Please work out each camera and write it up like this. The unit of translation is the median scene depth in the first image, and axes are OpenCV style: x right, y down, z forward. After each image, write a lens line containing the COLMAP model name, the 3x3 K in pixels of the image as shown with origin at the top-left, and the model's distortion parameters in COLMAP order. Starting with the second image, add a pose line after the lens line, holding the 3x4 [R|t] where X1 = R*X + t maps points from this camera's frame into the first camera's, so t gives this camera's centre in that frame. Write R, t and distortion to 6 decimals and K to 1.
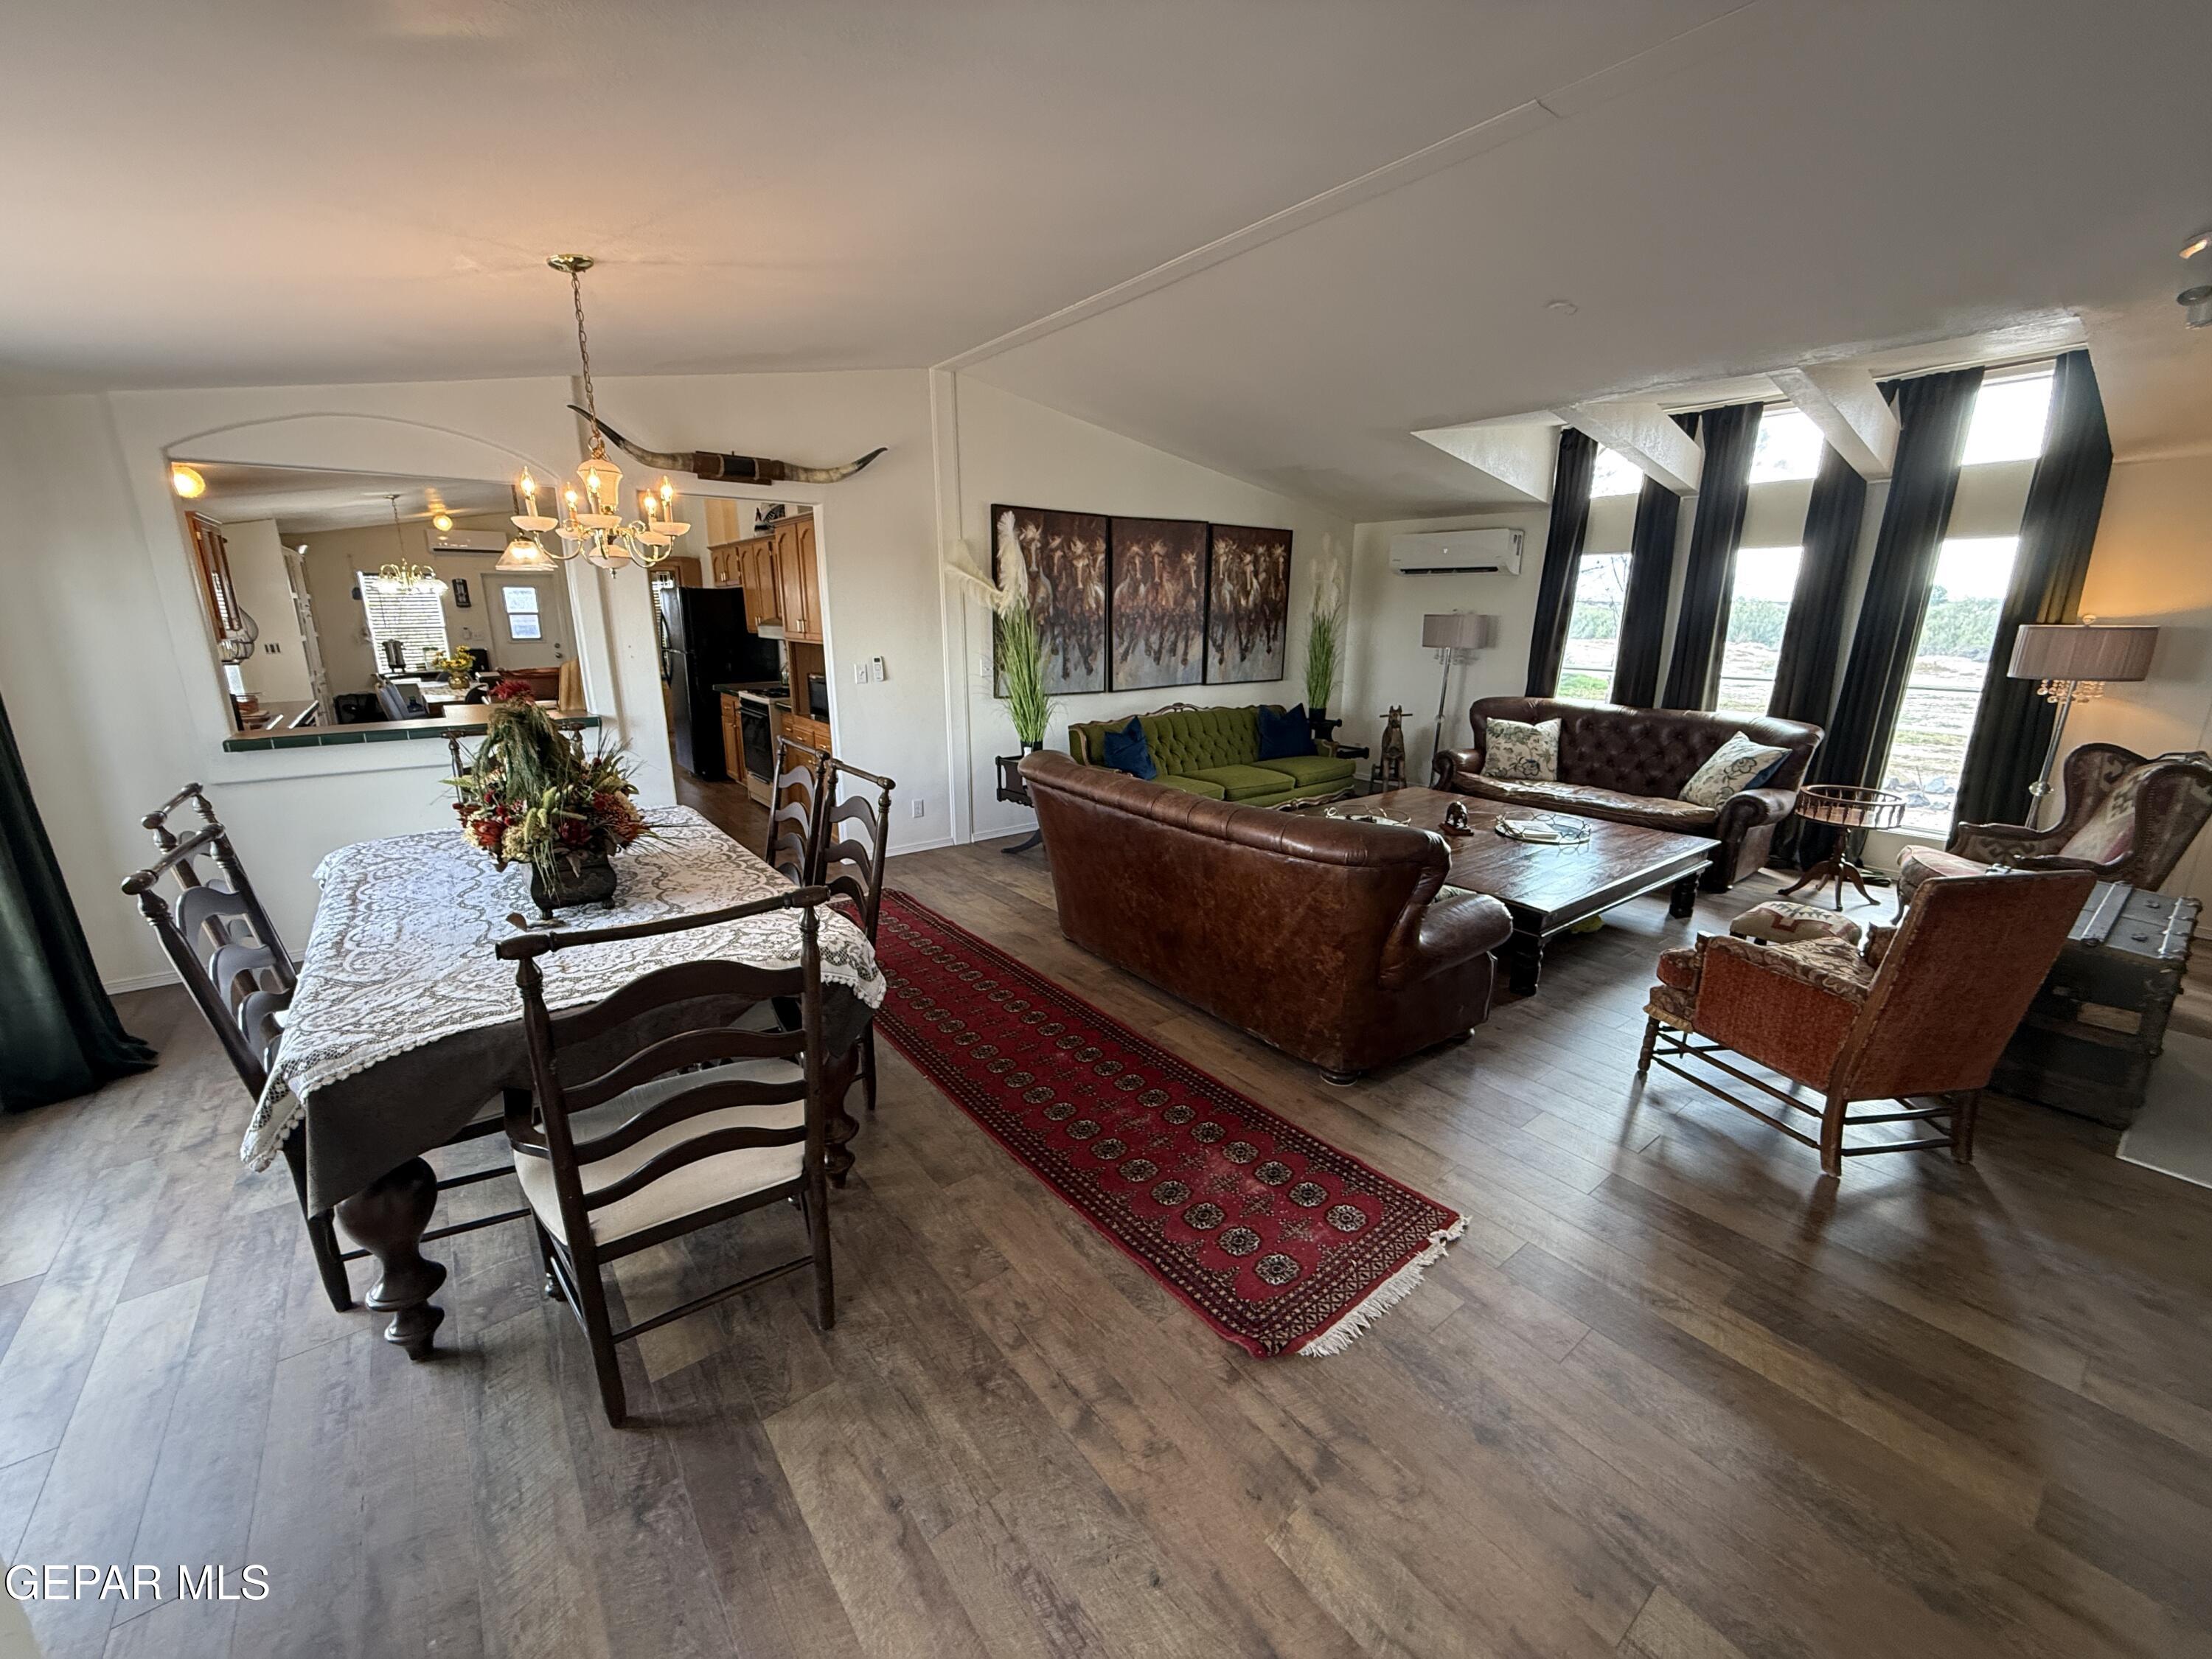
lens RADIAL K [[880.2, 0, 1103.2], [0, 880.2, 829.5], [0, 0, 1]] dist [0.000641, -0.000610]
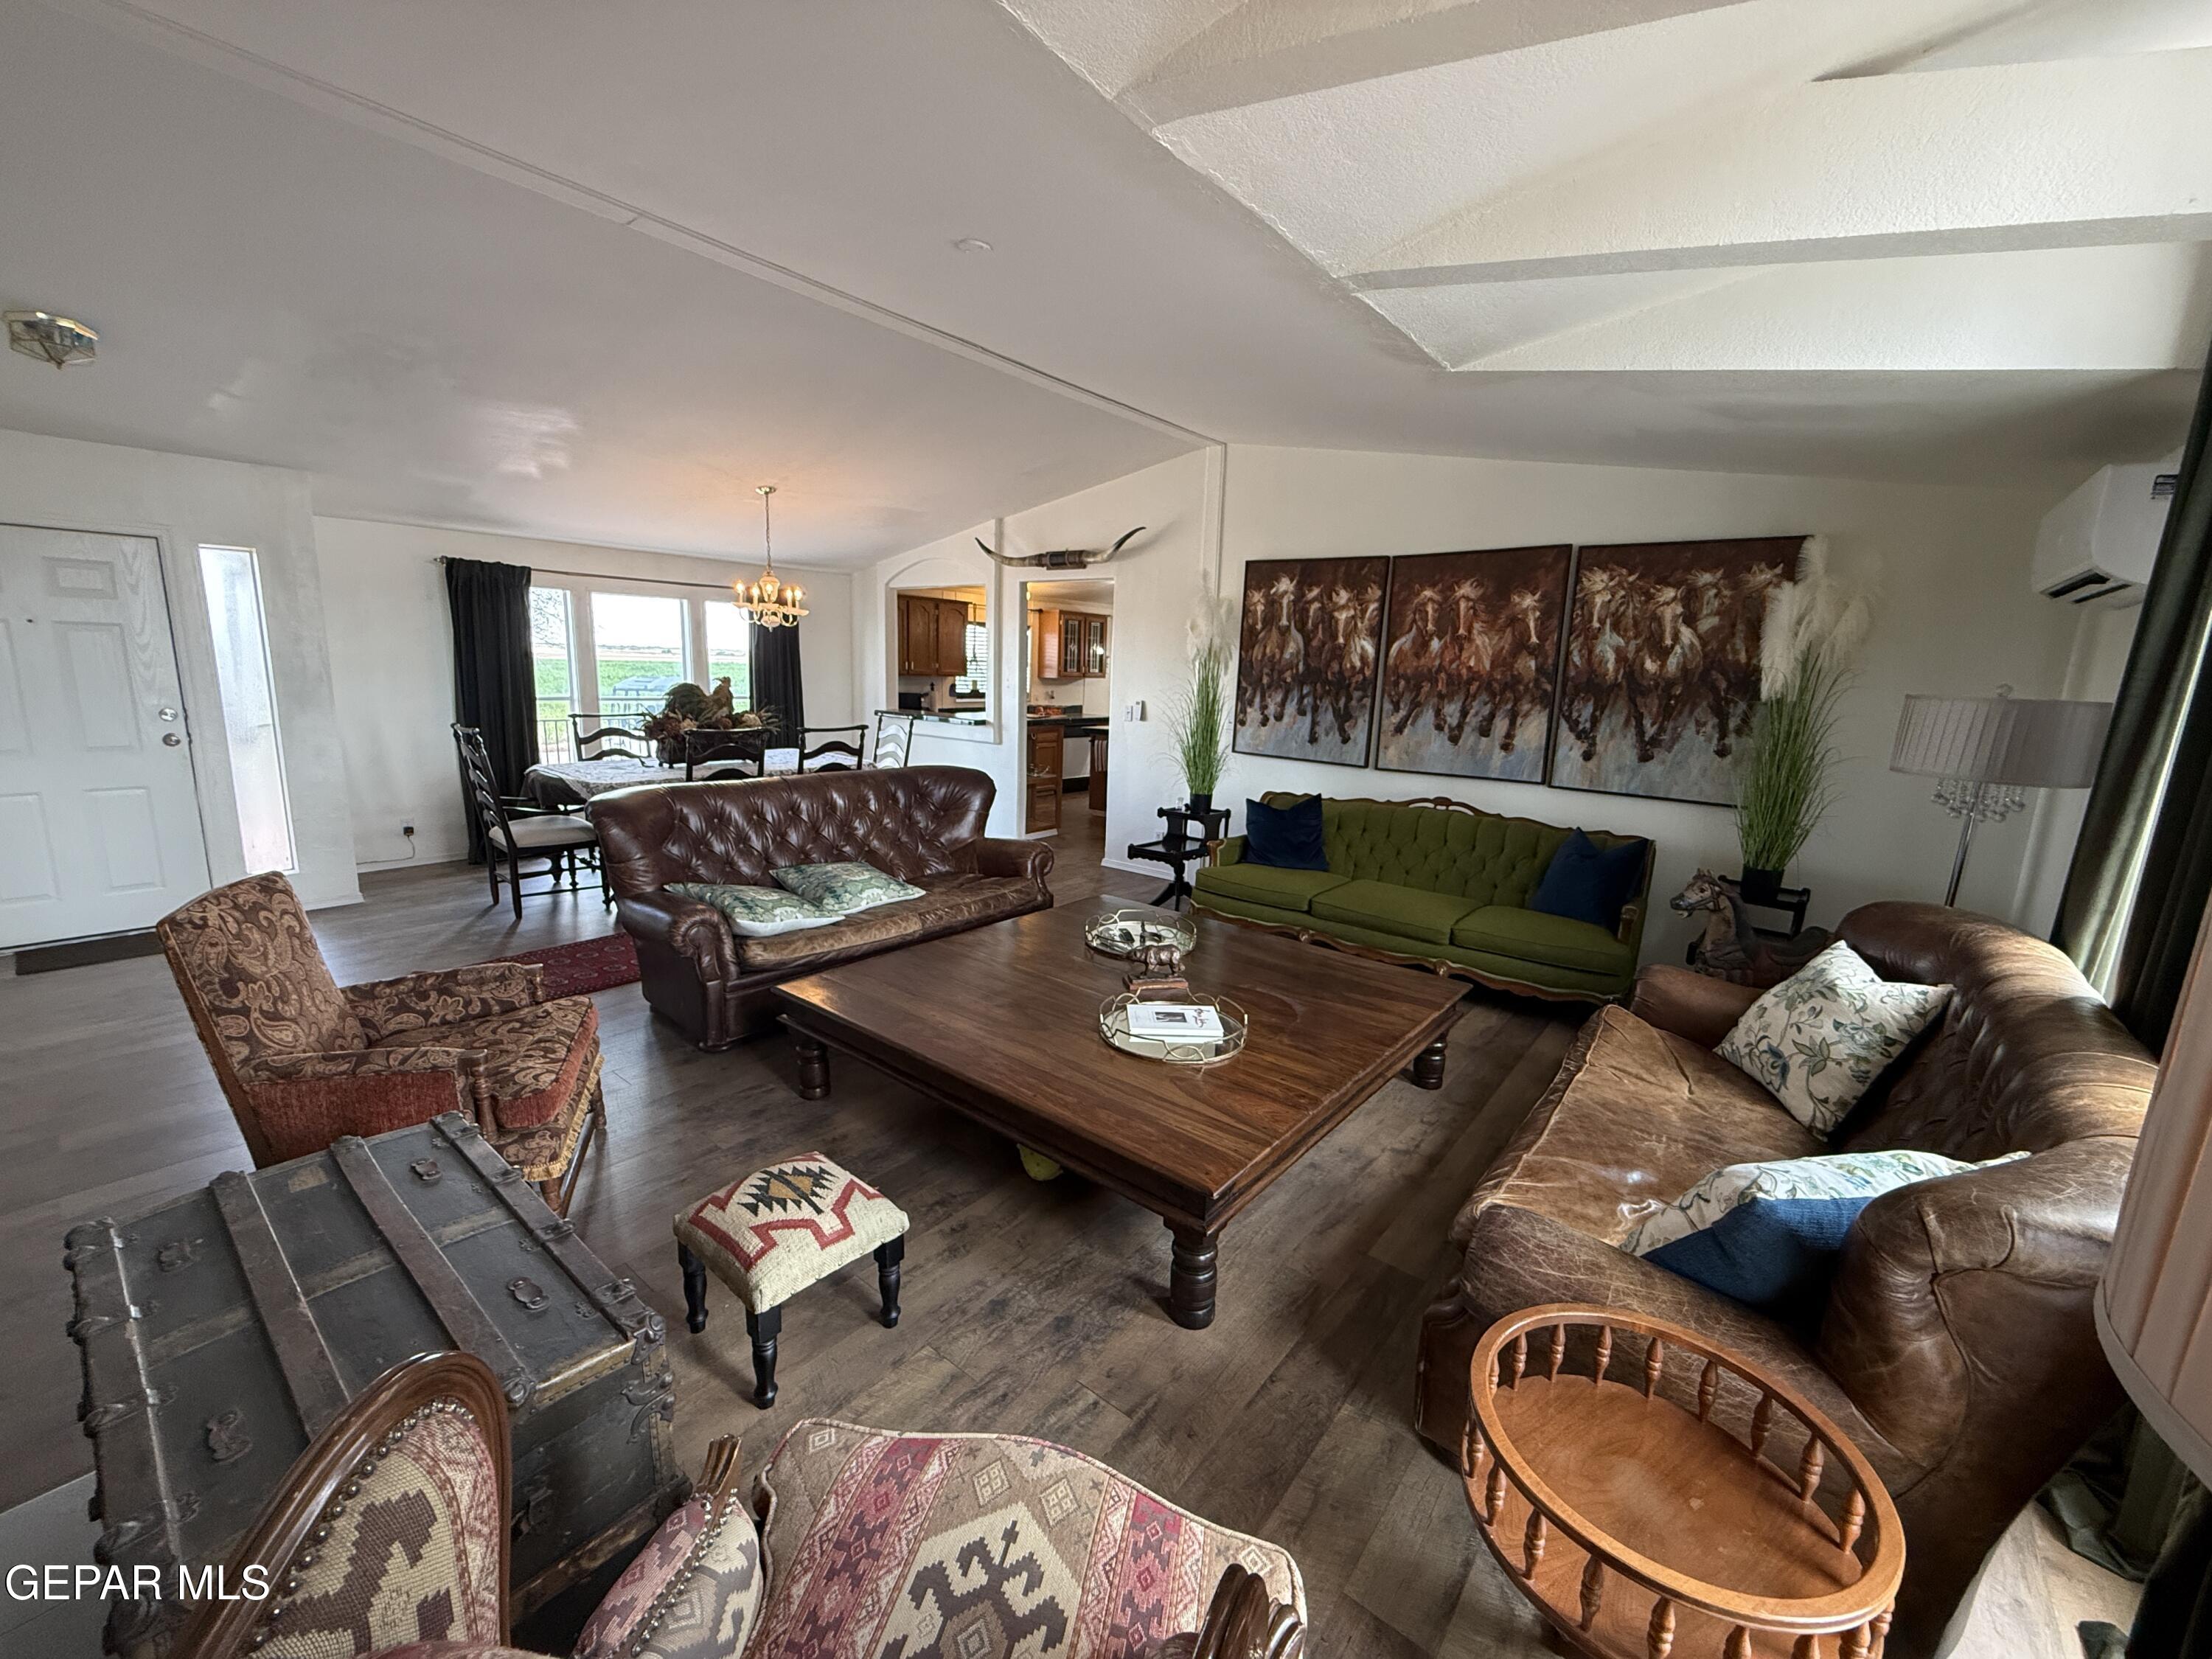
lens RADIAL K [[880.2, 0, 1103.2], [0, 880.2, 829.5], [0, 0, 1]] dist [0.000641, -0.000610]
pose [[0.228321, 0.185293, -0.955791, 0.789955], [-0.273472, 0.954403, 0.119697, -0.140776], [0.934389, 0.234052, 0.268583, 0.599085]]
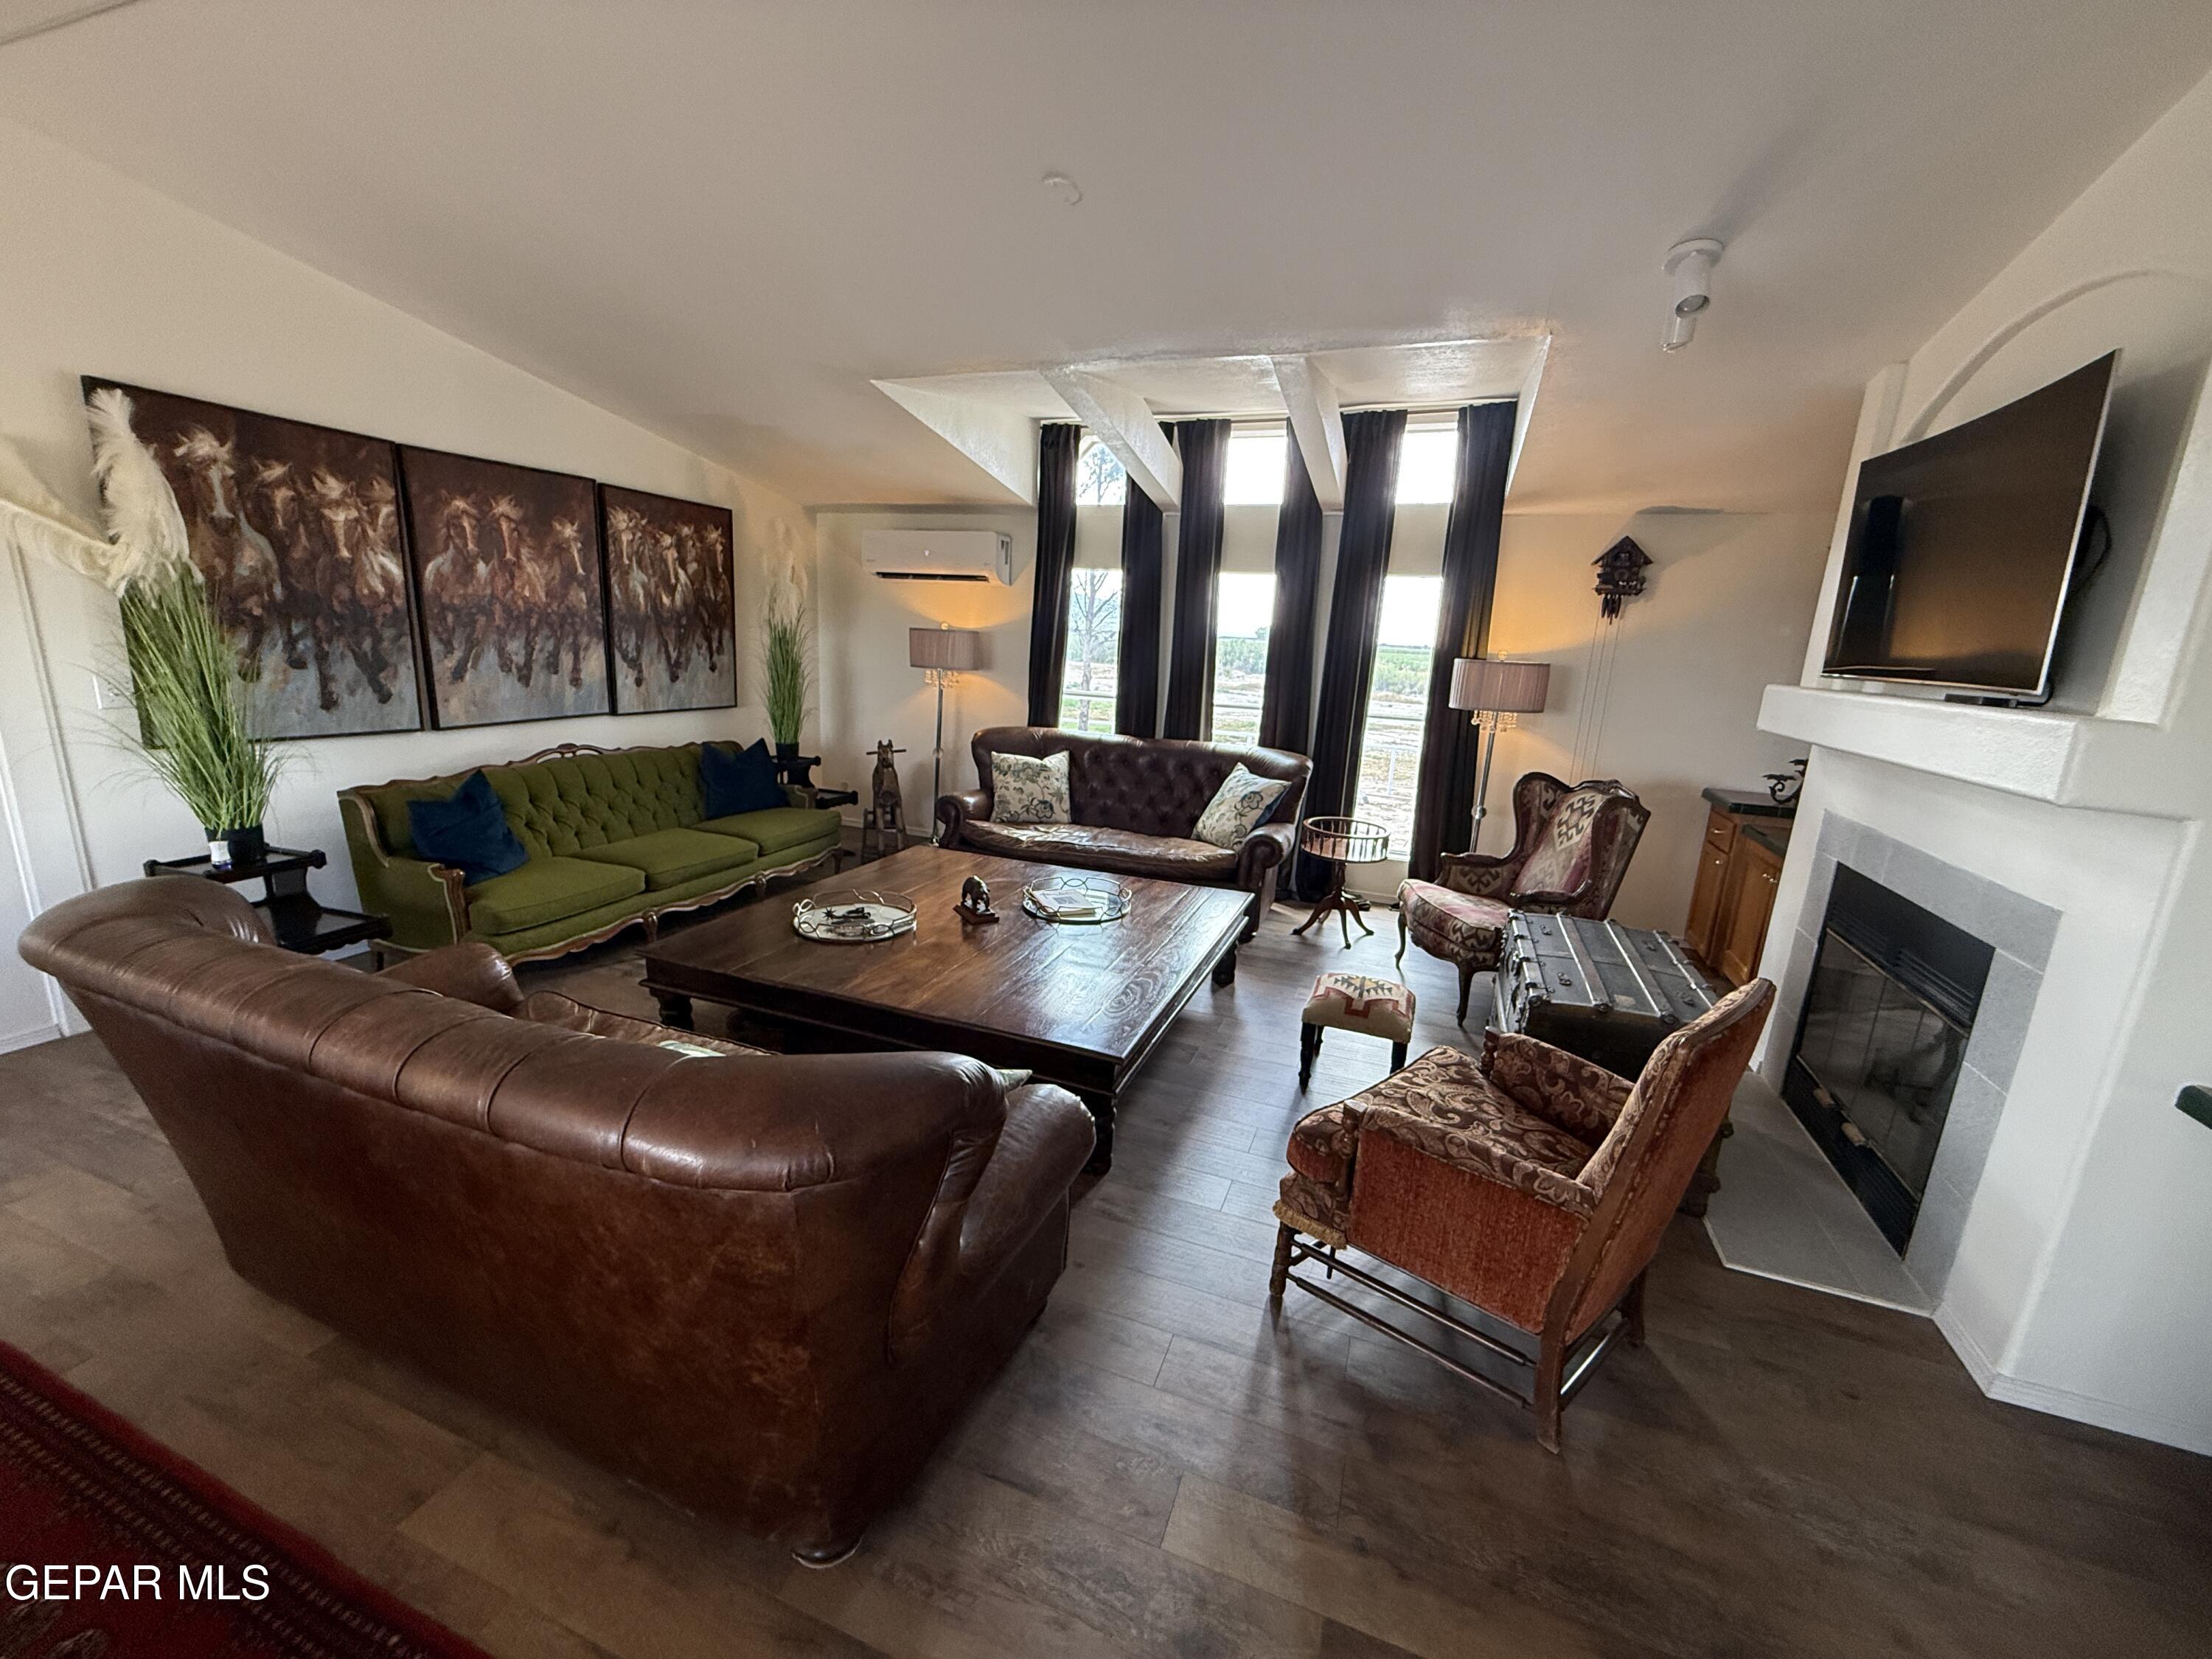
lens RADIAL K [[874.5, 0, 1098.9], [0, 874.5, 831.0], [0, 0, 1]] dist [-0.000877, -0.000408]
pose [[0.851442, -0.077939, 0.518625, 0.087550], [0.085652, 0.996284, 0.009104, -0.053670], [-0.517407, 0.036669, 0.854953, 0.245396]]
